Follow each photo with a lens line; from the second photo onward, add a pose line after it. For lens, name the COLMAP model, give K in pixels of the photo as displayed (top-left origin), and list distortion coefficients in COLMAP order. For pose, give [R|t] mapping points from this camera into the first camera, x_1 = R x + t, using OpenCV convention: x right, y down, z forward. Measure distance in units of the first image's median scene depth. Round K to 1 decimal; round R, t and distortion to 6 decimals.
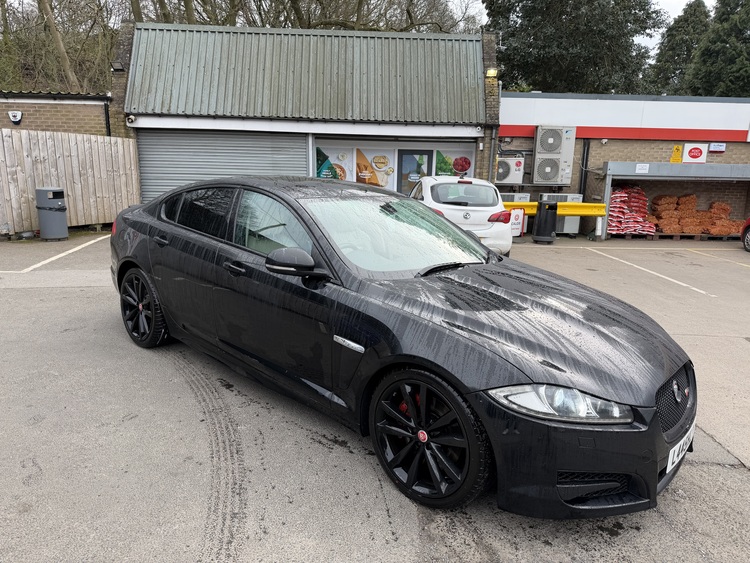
lens RADIAL K [[489.6, 0, 355.9], [0, 489.6, 303.1], [0, 0, 1]] dist [0.025997, -0.038592]
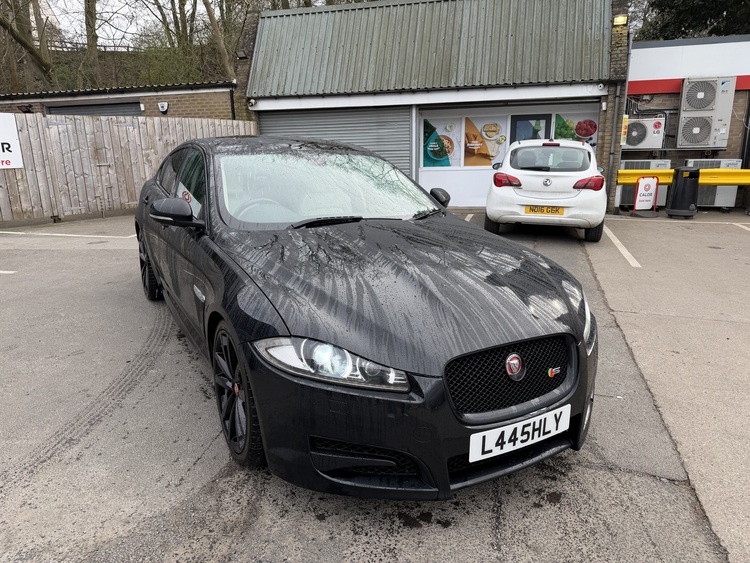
lens RADIAL K [[489.6, 0, 352.3], [0, 489.6, 294.3], [0, 0, 1]] dist [0.025997, -0.038592]
pose [[0.951636, 0.049415, -0.303227, 0.107681], [-0.042682, 0.998674, 0.028795, 0.008255], [0.304247, -0.014460, 0.952483, 0.026131]]
